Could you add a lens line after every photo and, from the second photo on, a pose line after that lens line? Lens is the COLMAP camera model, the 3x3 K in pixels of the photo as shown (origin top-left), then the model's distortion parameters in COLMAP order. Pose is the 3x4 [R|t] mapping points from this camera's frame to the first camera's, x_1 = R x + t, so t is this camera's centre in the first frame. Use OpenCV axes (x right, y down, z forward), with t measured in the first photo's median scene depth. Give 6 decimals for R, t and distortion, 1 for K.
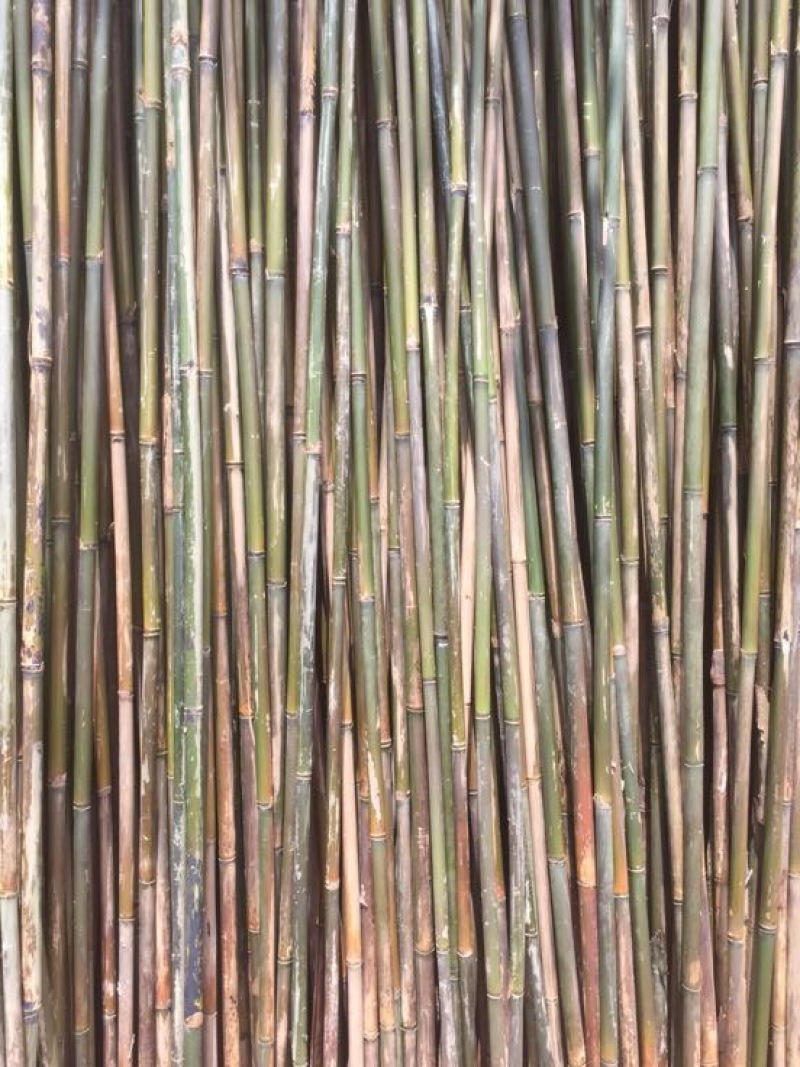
lens RADIAL K [[891.4, 0, 400.0], [0, 891.4, 533.5], [0, 0, 1]] dist [0.065474, -0.121992]
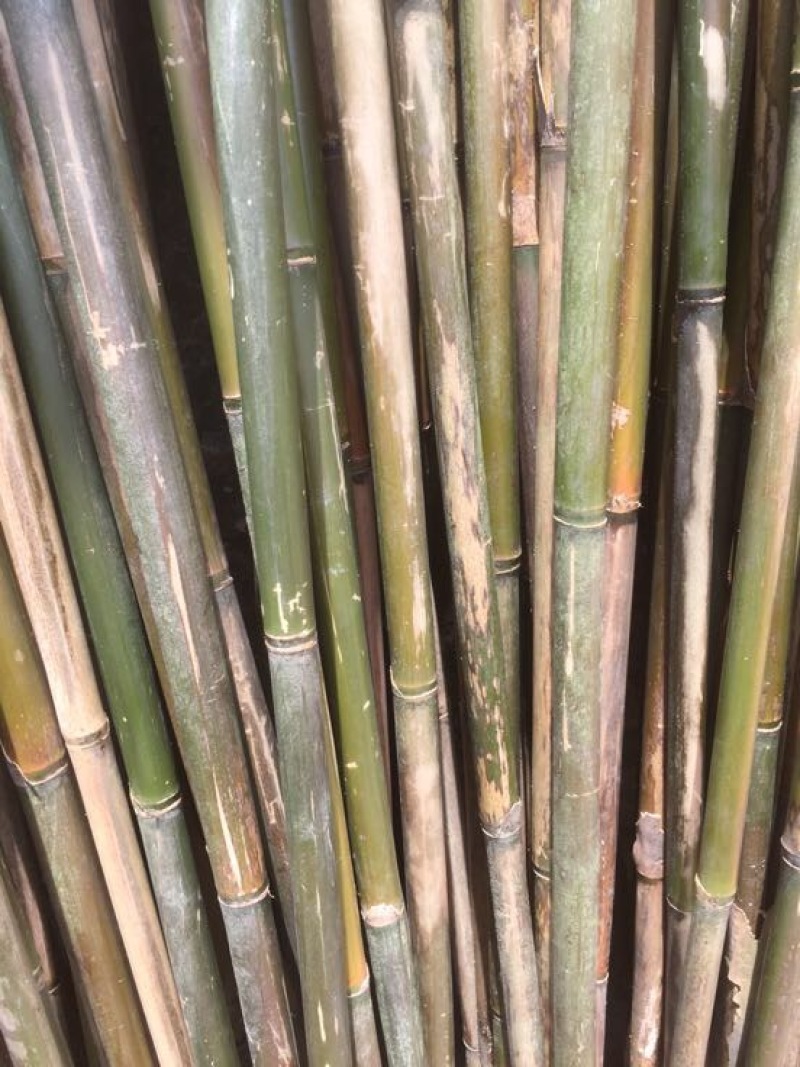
lens RADIAL K [[891.4, 0, 400.0], [0, 891.4, 533.5], [0, 0, 1]] dist [0.065474, -0.121992]
pose [[0.999108, -0.039170, -0.015802, 0.257446], [0.042105, 0.953278, 0.299146, -0.140319], [0.003346, -0.299545, 0.954076, 0.656924]]
